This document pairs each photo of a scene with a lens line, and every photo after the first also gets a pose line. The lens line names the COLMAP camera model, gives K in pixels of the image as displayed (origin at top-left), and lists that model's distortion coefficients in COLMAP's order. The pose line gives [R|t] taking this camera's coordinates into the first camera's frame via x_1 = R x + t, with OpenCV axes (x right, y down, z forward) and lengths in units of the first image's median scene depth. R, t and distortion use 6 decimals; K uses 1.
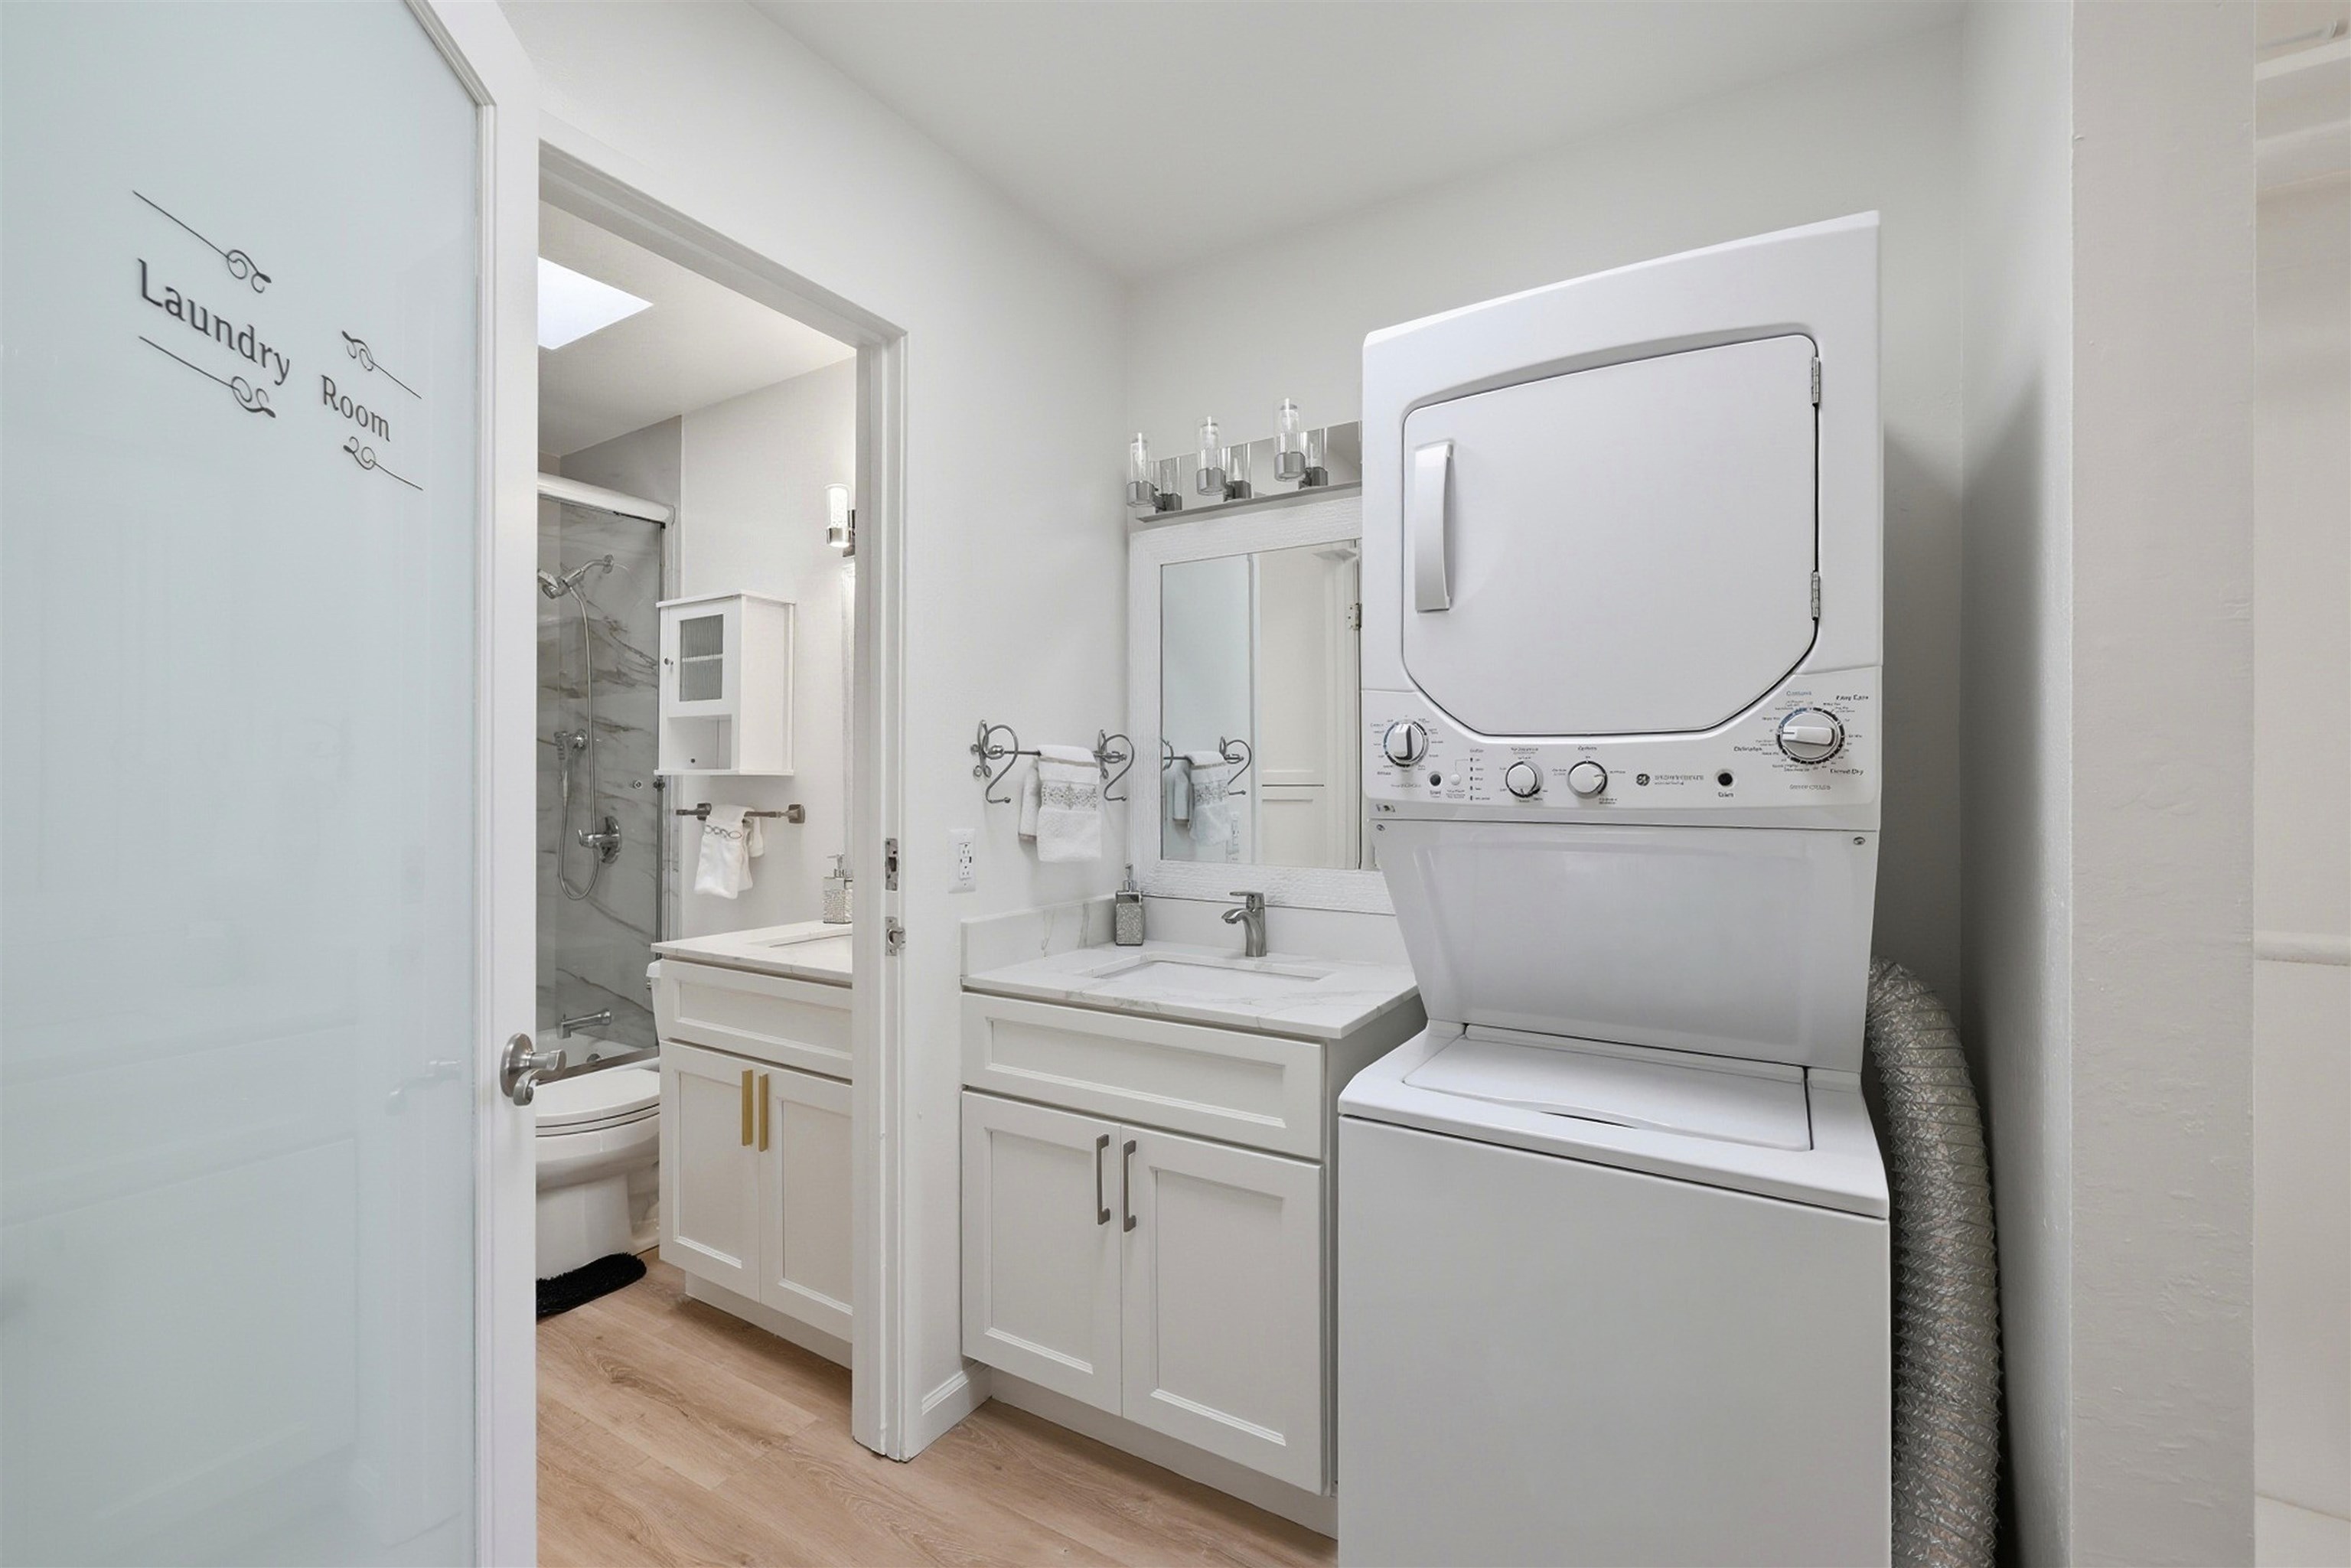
lens RADIAL K [[985.4, 0, 1175.5], [0, 985.4, 784.0], [0, 0, 1]] dist [0.002386, 0.000320]
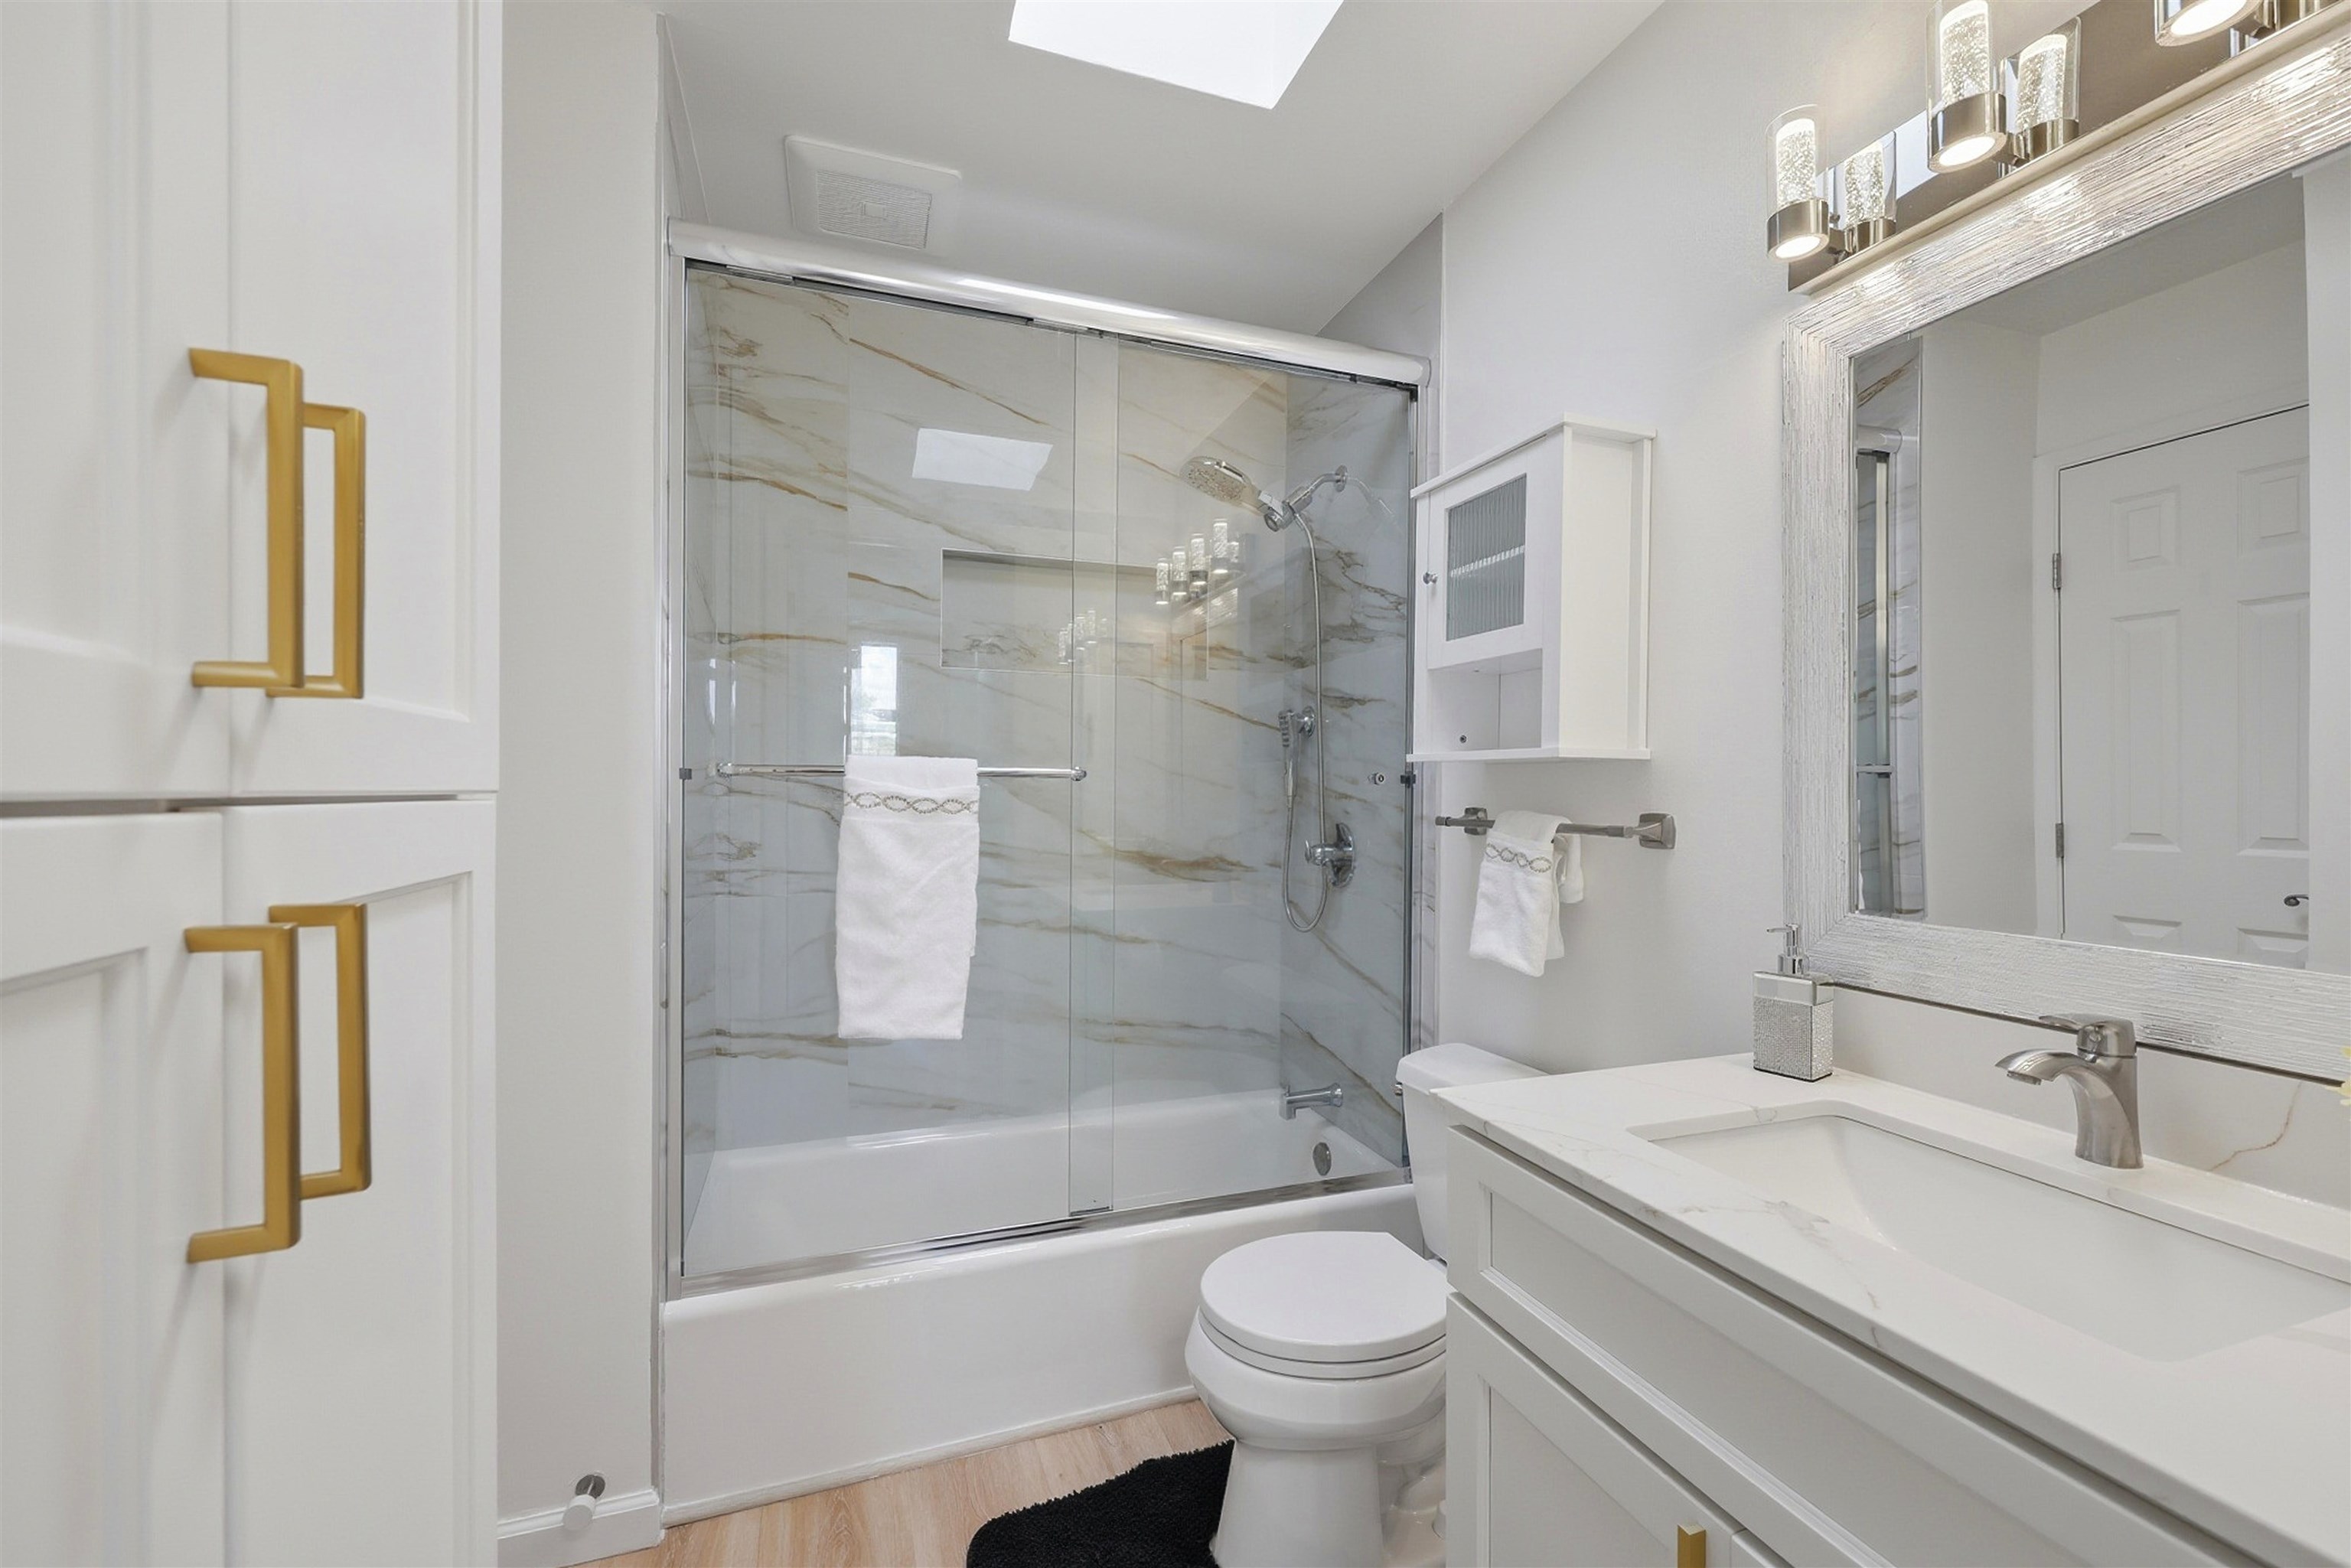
lens RADIAL K [[985.4, 0, 1175.5], [0, 985.4, 784.0], [0, 0, 1]] dist [0.002386, 0.000320]
pose [[0.780222, 0.000233, -0.625503, -0.231568], [-0.001580, 0.999997, -0.001599, 0.005610], [0.625501, 0.002235, 0.780220, 0.383990]]
